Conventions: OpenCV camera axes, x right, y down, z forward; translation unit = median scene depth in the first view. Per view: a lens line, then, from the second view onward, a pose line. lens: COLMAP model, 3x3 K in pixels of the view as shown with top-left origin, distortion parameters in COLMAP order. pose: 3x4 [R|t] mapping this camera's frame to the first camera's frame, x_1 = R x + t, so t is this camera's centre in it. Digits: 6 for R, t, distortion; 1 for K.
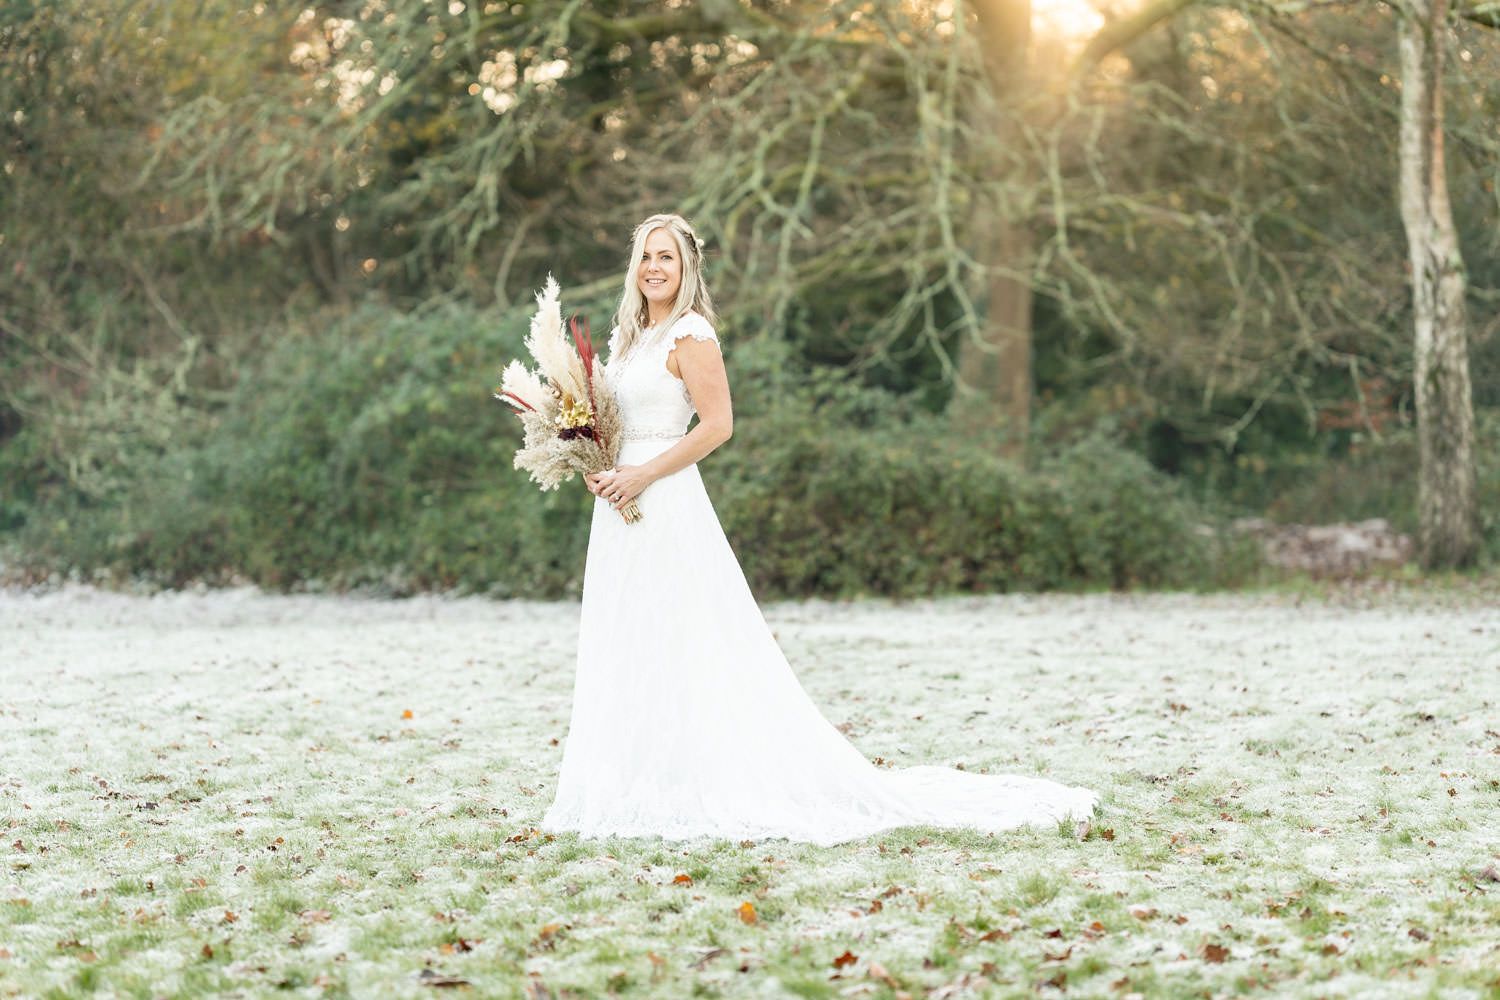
lens RADIAL K [[3566.3, 0, 736.3], [0, 3566.3, 493.8], [0, 0, 1]] dist [0.035624, 0.000000]
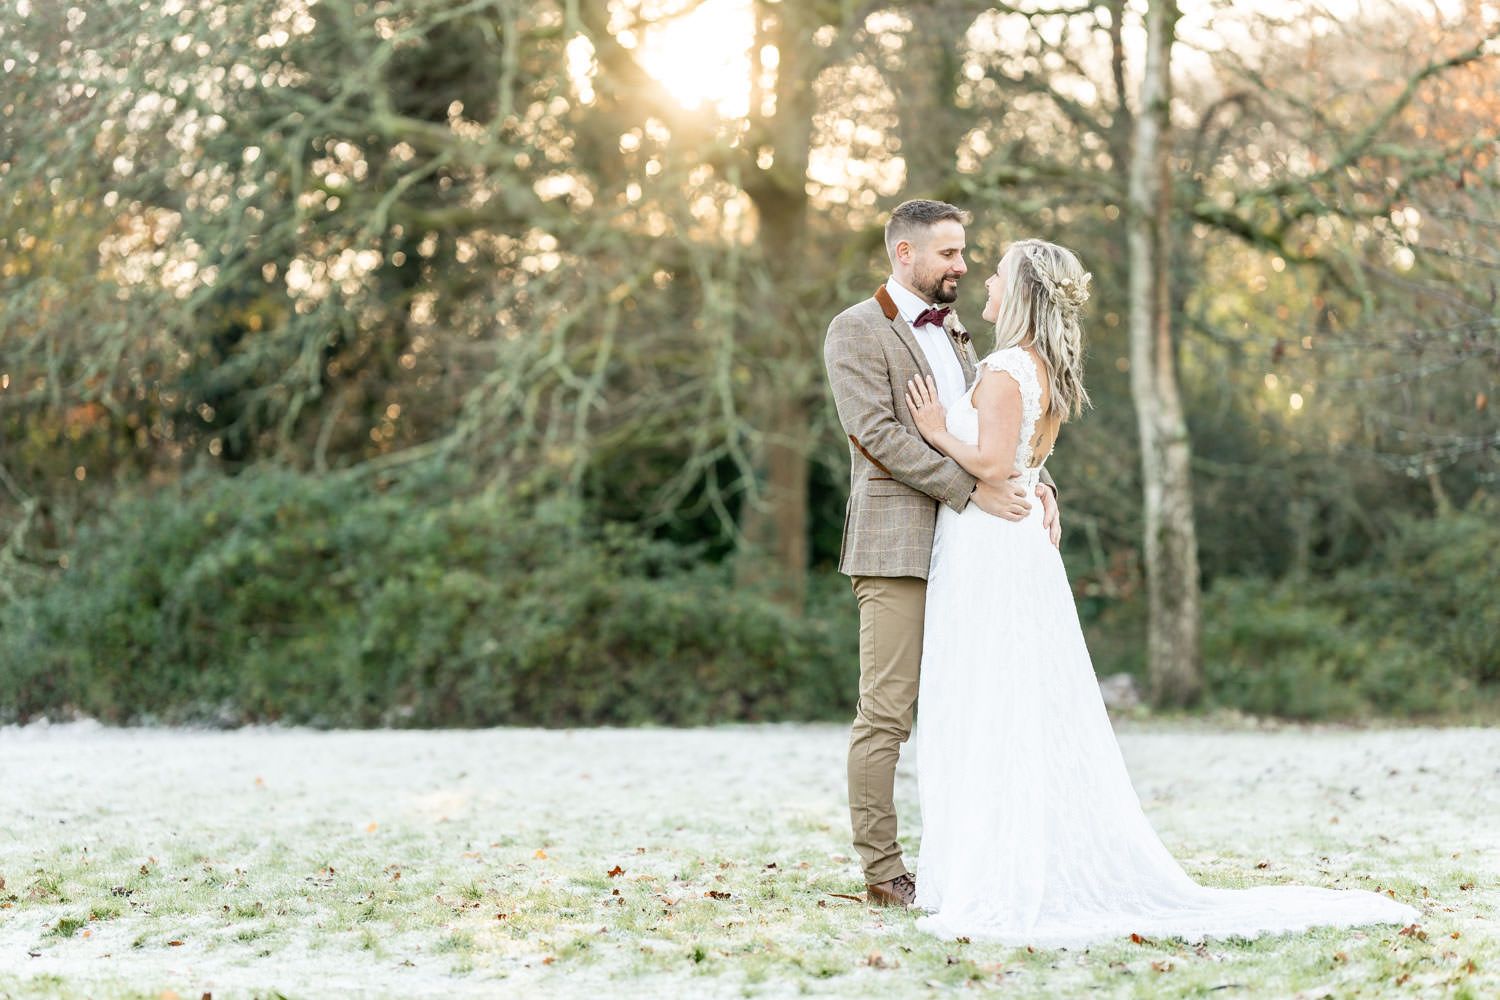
lens RADIAL K [[3566.3, 0, 756.9], [0, 3566.3, 509.2], [0, 0, 1]] dist [0.035624, 0.000000]
pose [[0.998067, 0.006279, 0.061826, -0.000292], [-0.003049, 0.998632, -0.052194, 0.017223], [-0.062069, 0.051904, 0.996721, -0.104330]]
